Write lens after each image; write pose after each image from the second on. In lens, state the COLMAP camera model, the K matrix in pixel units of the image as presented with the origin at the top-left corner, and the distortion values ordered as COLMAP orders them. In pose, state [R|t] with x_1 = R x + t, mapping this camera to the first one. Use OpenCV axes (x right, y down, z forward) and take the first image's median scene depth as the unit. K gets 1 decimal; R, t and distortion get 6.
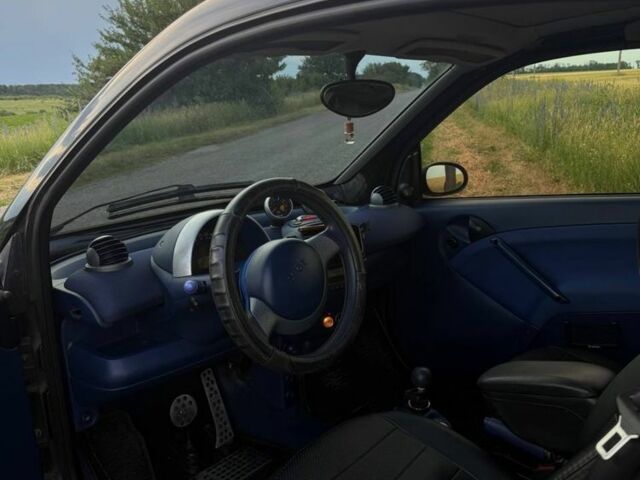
lens RADIAL K [[587.0, 0, 320.0], [0, 587.0, 240.0], [0, 0, 1]] dist [0.232854, -0.416893]
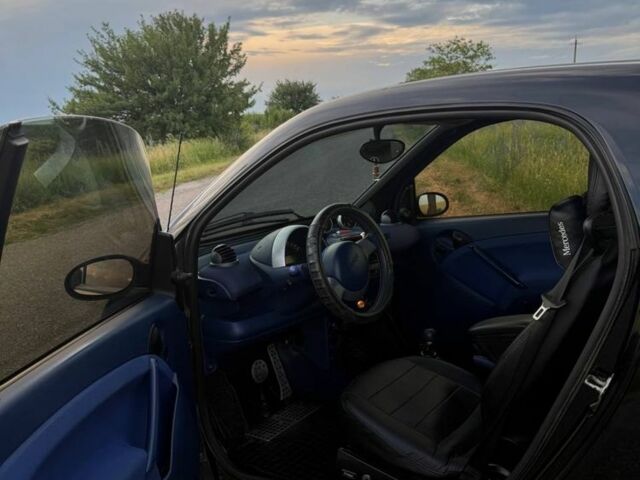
lens RADIAL K [[587.0, 0, 320.0], [0, 587.0, 240.0], [0, 0, 1]] dist [0.232854, -0.416893]
pose [[0.998301, -0.026002, 0.052146, -0.123951], [0.028937, 0.997992, -0.056348, 0.049126], [-0.050576, 0.057761, 0.997049, -0.340213]]
